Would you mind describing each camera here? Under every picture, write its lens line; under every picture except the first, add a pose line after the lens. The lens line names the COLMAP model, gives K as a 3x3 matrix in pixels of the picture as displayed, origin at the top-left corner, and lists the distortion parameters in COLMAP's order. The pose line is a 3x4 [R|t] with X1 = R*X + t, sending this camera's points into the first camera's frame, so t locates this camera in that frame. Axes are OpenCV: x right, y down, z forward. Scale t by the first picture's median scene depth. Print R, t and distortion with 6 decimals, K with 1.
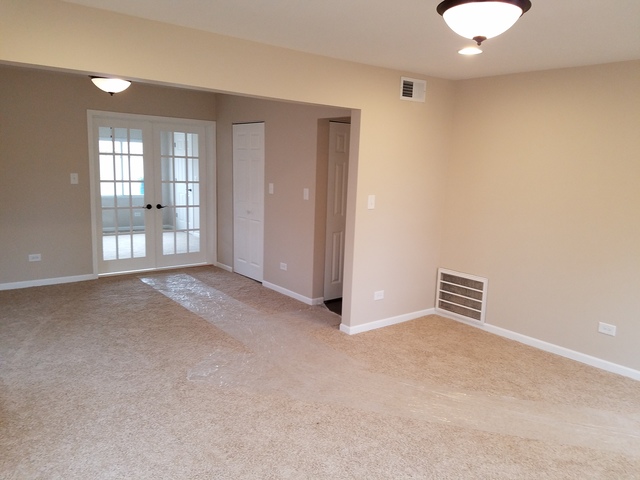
lens RADIAL K [[493.6, 0, 322.5], [0, 493.6, 235.2], [0, 0, 1]] dist [0.068250, -0.073608]
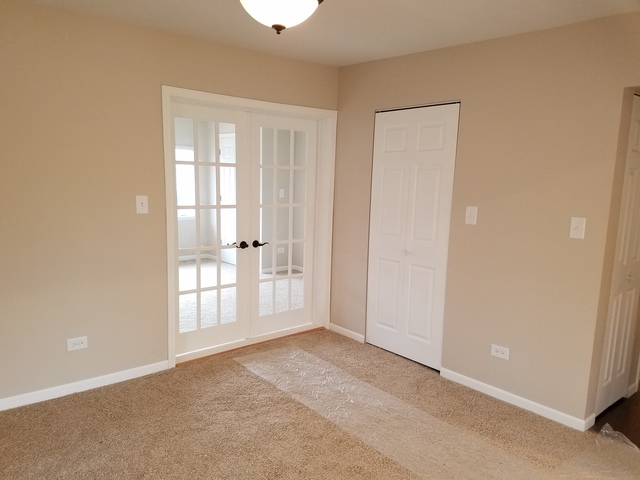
lens RADIAL K [[493.6, 0, 300.7], [0, 493.6, 250.2], [0, 0, 1]] dist [0.068250, -0.073608]
pose [[0.999965, -0.008304, -0.001110, -0.290832], [0.008315, 0.999912, 0.010289, -0.059753], [0.001024, -0.010298, 0.999946, 0.387086]]
